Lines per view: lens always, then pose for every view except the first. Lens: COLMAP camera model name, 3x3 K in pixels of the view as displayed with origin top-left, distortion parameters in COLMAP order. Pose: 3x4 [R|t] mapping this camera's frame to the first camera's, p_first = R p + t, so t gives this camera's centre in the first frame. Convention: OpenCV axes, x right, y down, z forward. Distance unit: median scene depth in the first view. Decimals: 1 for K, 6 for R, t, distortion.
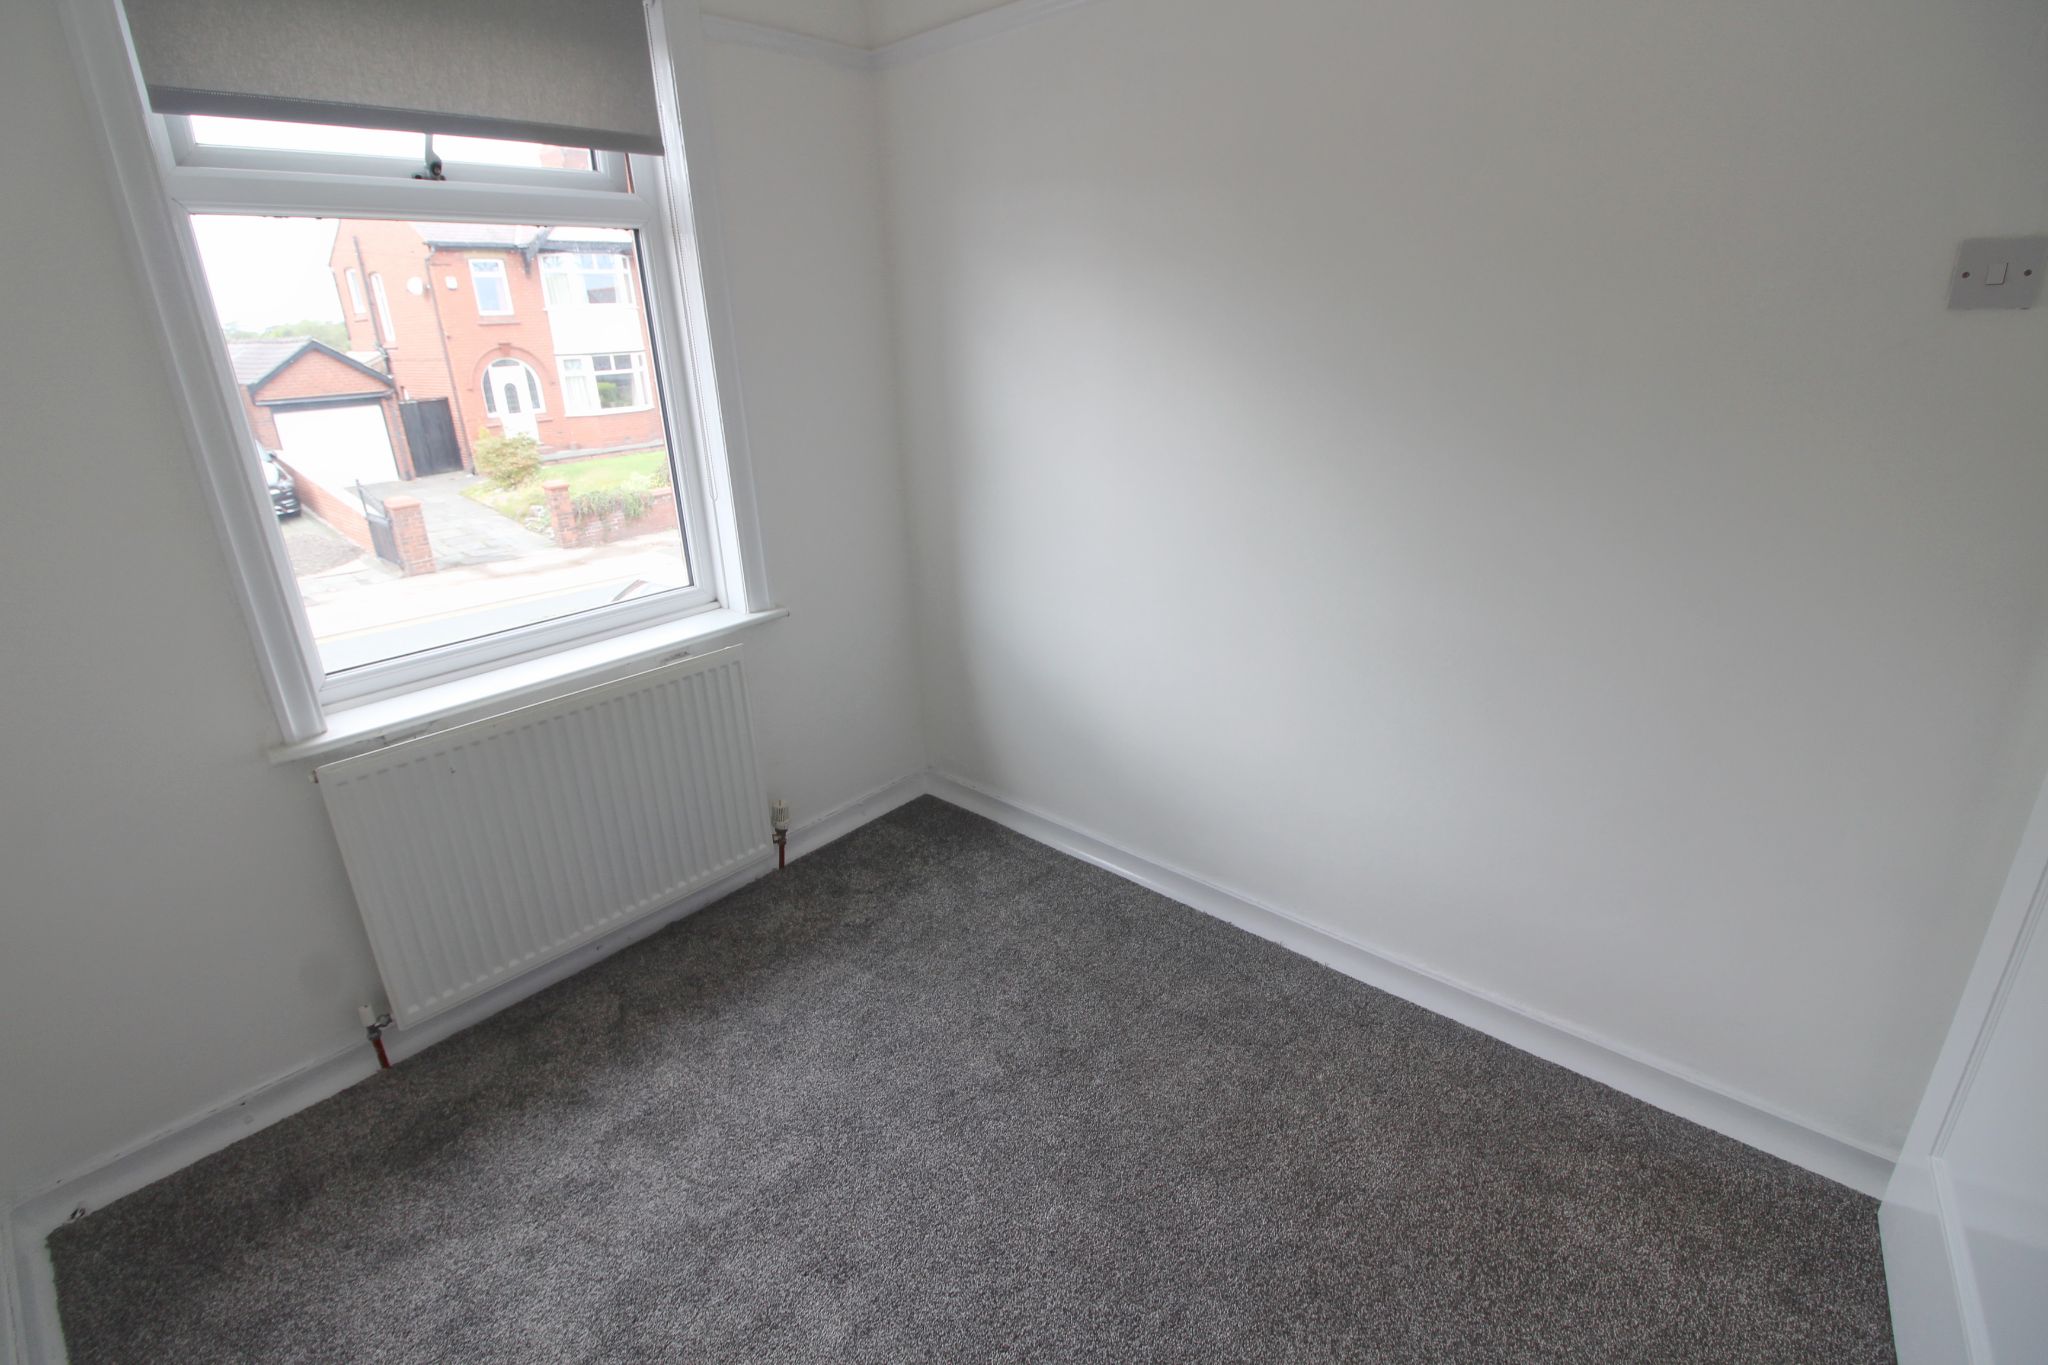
lens RADIAL K [[942.5, 0, 1014.4], [0, 942.5, 678.6], [0, 0, 1]] dist [-0.003504, -0.011631]
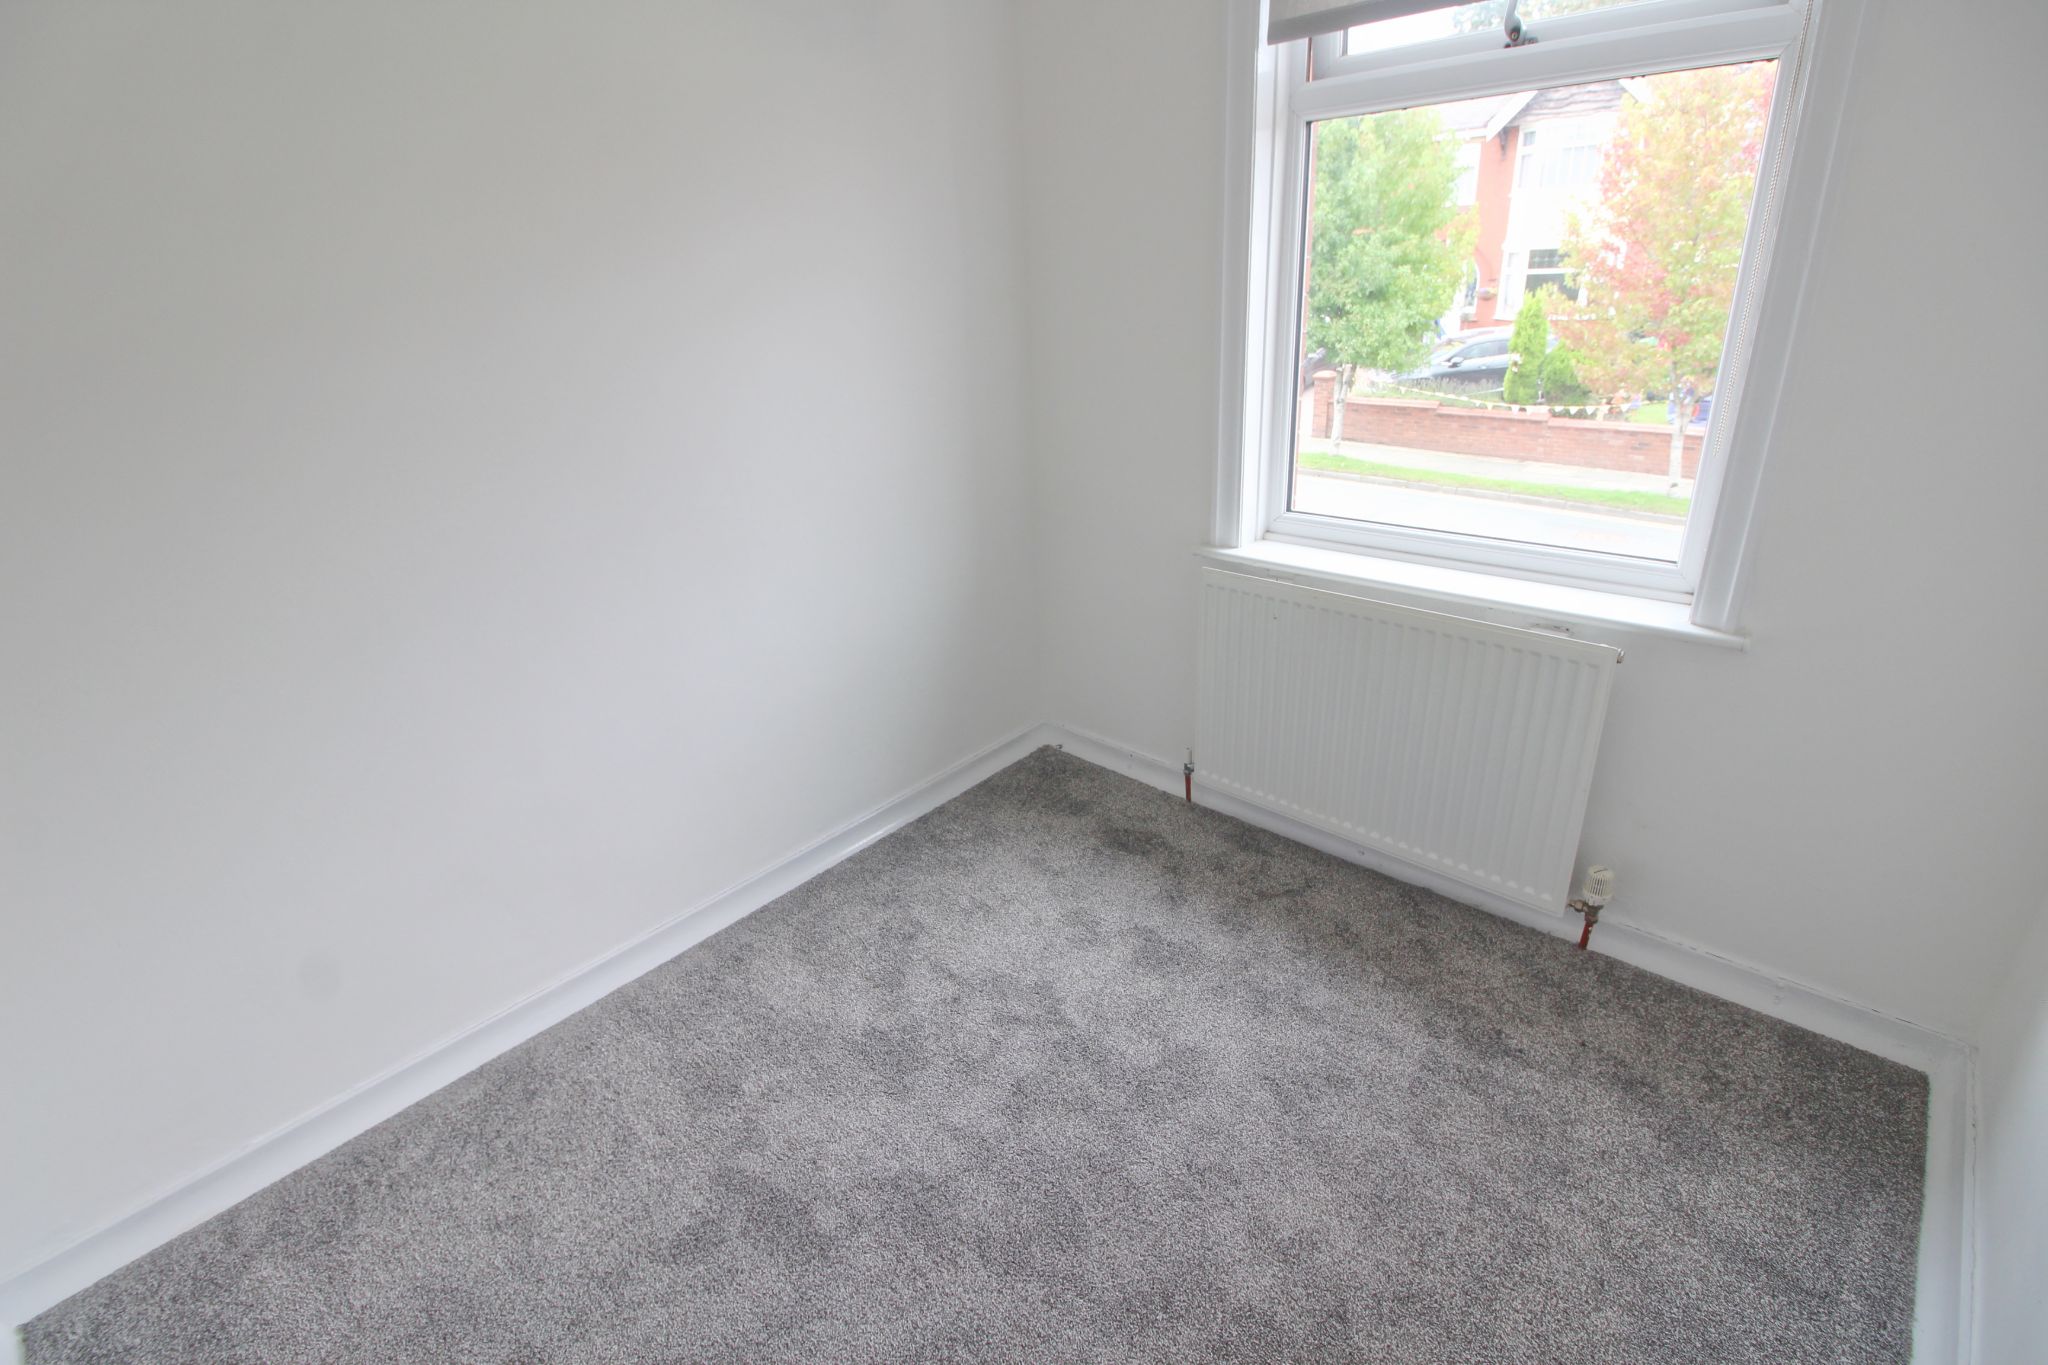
lens RADIAL K [[942.5, 0, 1019.3], [0, 942.5, 675.7], [0, 0, 1]] dist [-0.003504, -0.011631]
pose [[-0.015909, 0.425633, -0.904756, 0.463782], [-0.305956, 0.859395, 0.409673, -0.208261], [0.951913, 0.283333, 0.116553, 0.557529]]
